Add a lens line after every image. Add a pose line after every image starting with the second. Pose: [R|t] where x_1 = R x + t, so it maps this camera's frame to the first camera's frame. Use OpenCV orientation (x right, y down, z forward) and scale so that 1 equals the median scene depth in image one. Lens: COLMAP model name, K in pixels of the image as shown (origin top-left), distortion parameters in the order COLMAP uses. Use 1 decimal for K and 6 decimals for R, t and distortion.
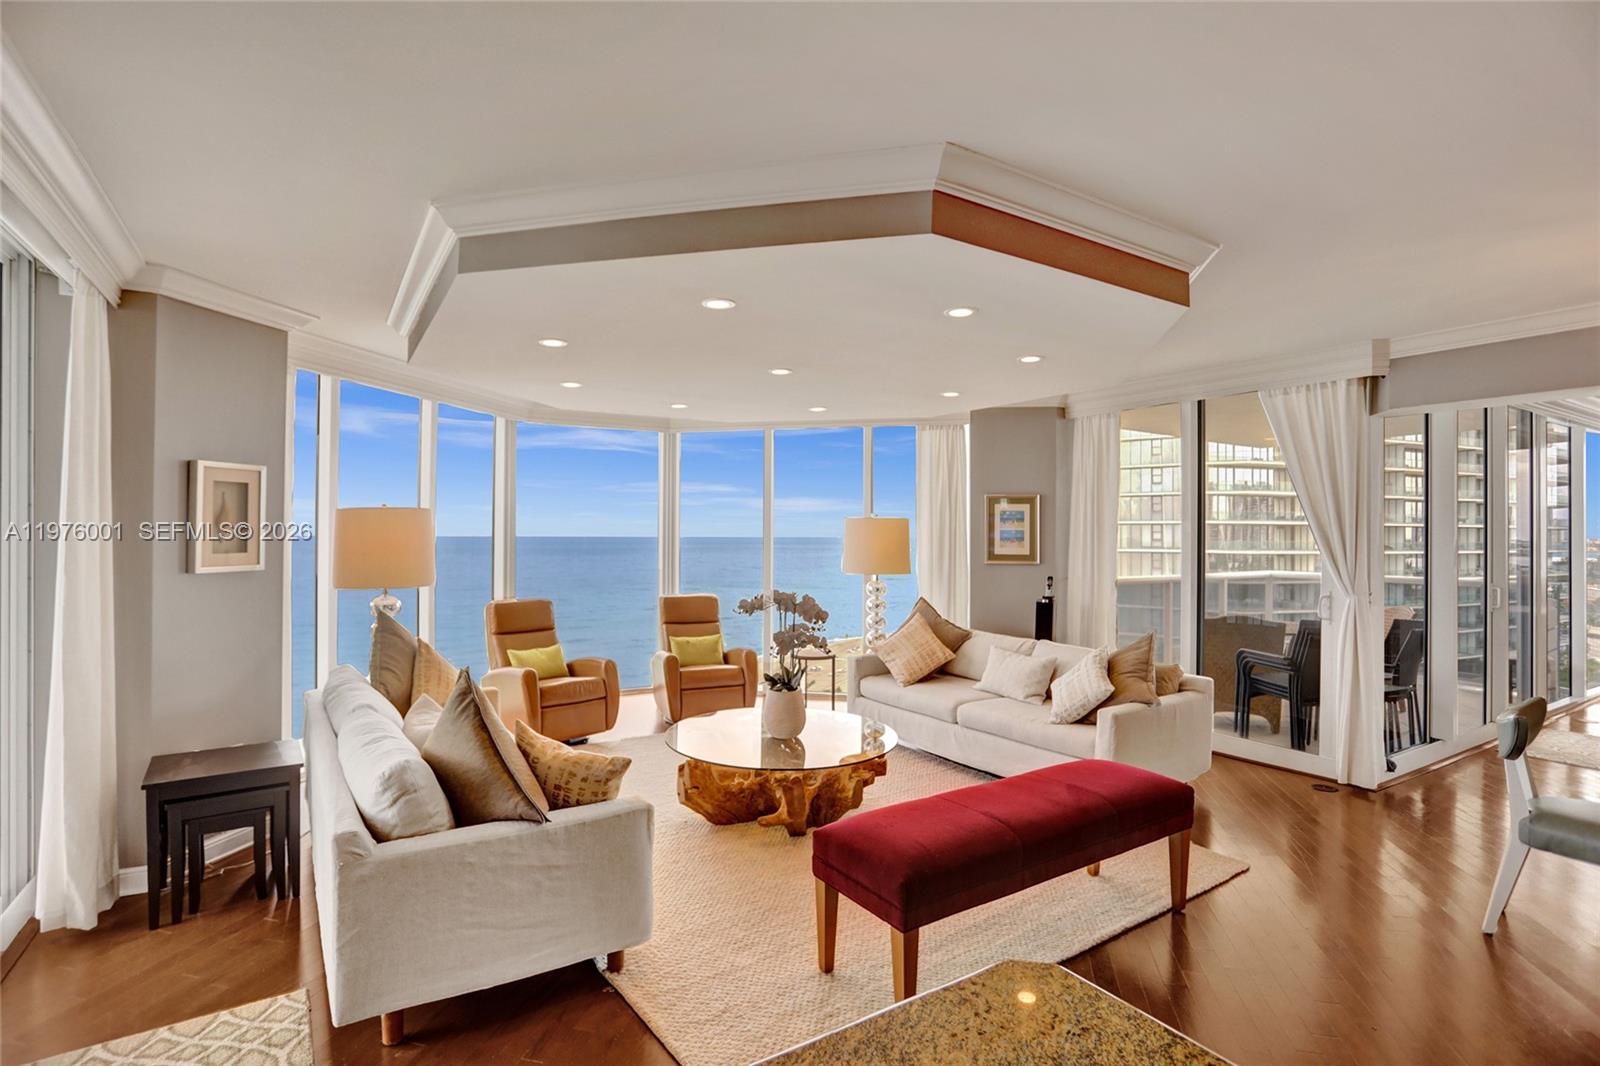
lens RADIAL K [[793.3, 0, 791.0], [0, 793.3, 531.6], [0, 0, 1]] dist [-0.066021, 0.032148]
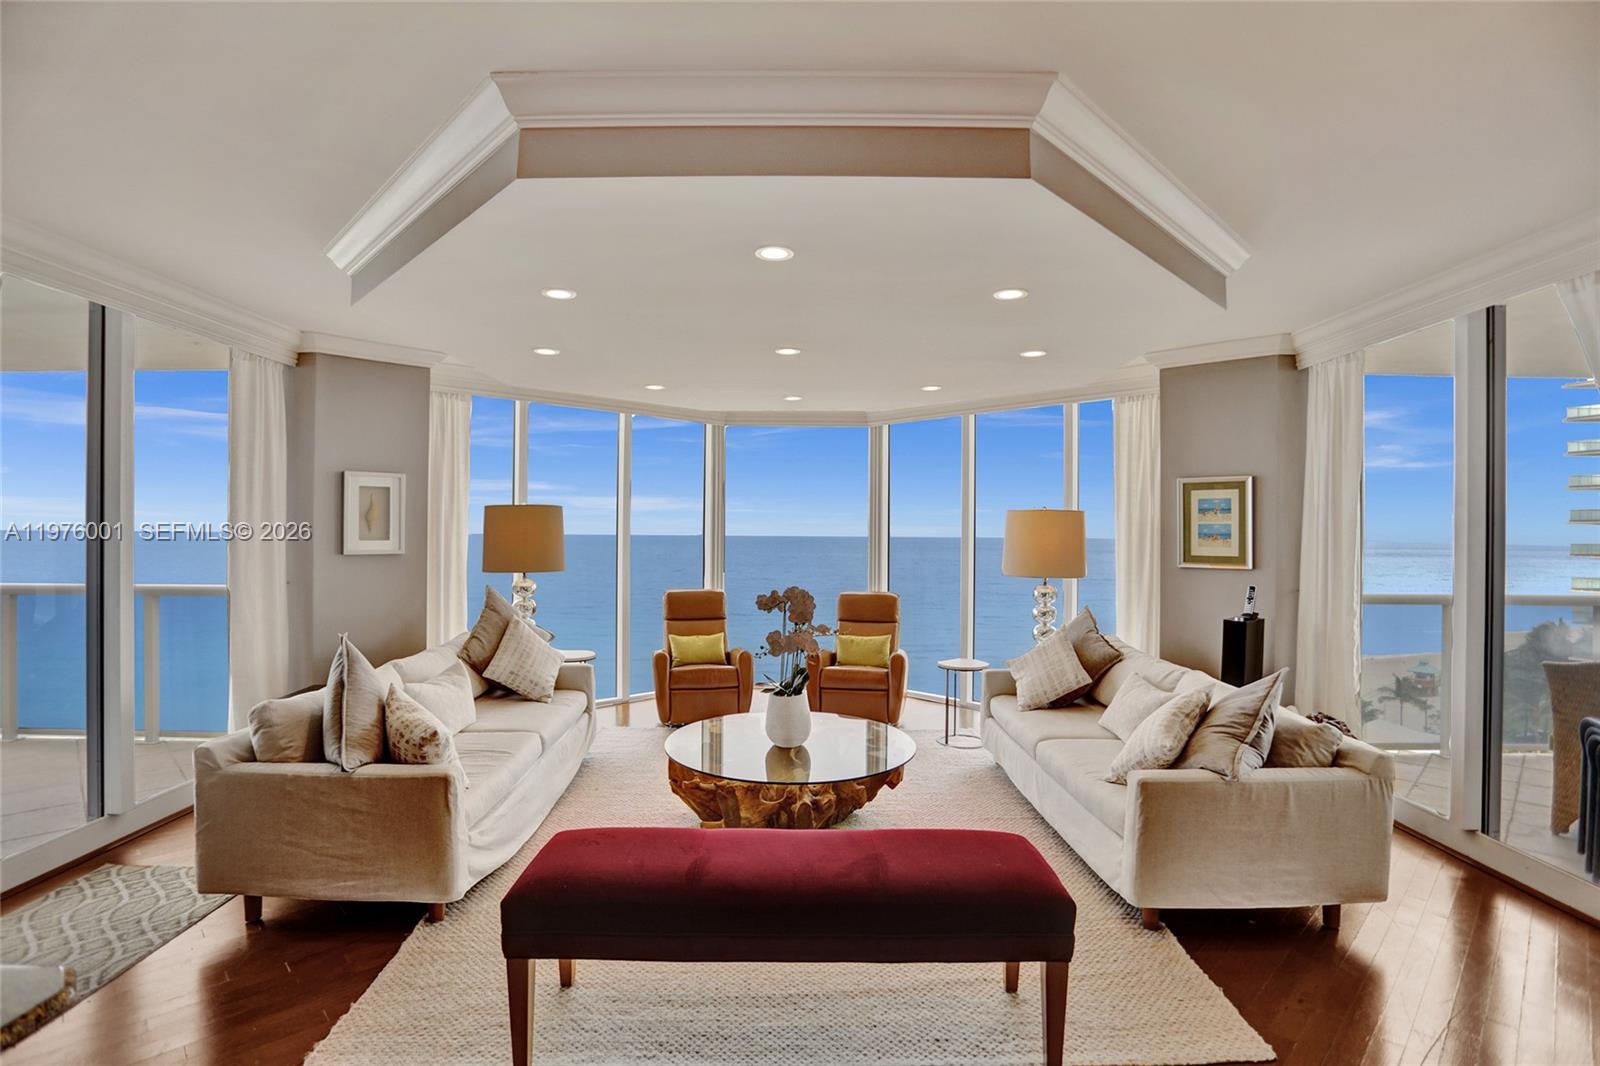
lens RADIAL K [[787.6, 0, 797.0], [0, 787.6, 528.8], [0, 0, 1]] dist [-0.066676, 0.023135]
pose [[0.844188, -0.001687, -0.536045, 0.544294], [-0.001295, 0.999986, -0.005186, 0.011693], [0.536046, 0.005073, 0.844174, 0.250151]]
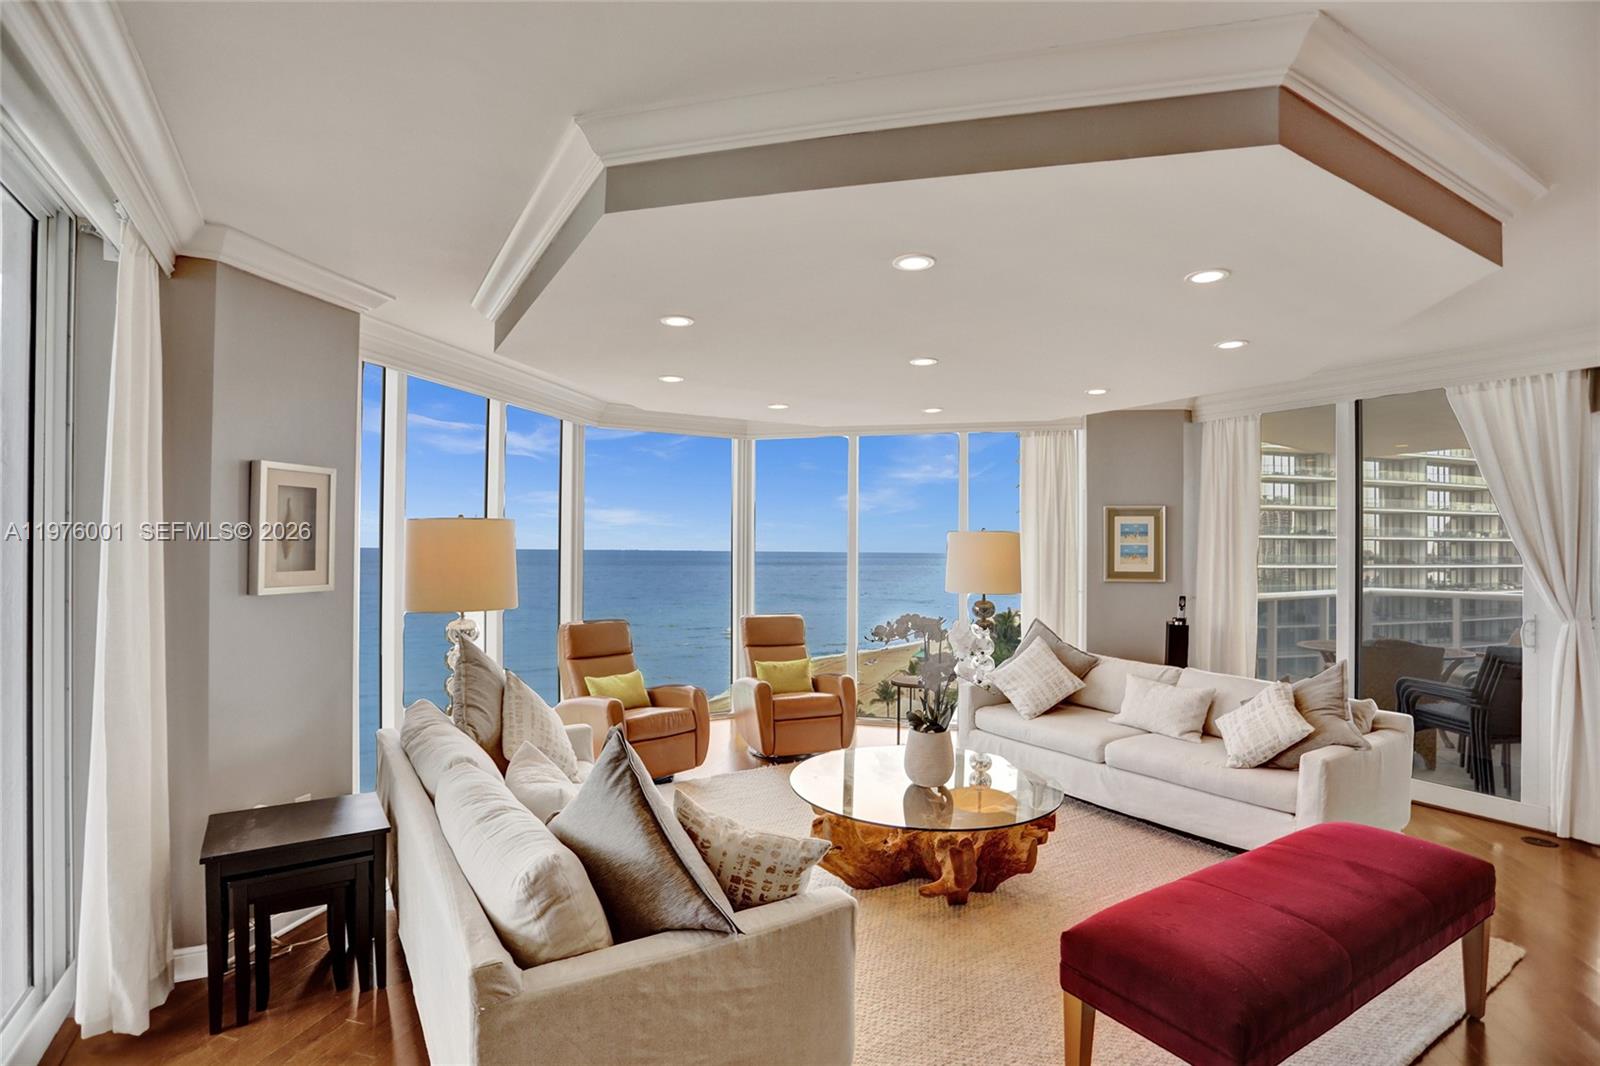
lens RADIAL K [[779.9, 0, 790.8], [0, 779.9, 544.9], [0, 0, 1]] dist [-0.075556, 0.030318]
pose [[0.999784, 0.000648, -0.020776, -0.155932], [-0.000675, 0.999999, -0.001250, -0.000654], [0.020775, 0.001264, 0.999783, 0.168371]]
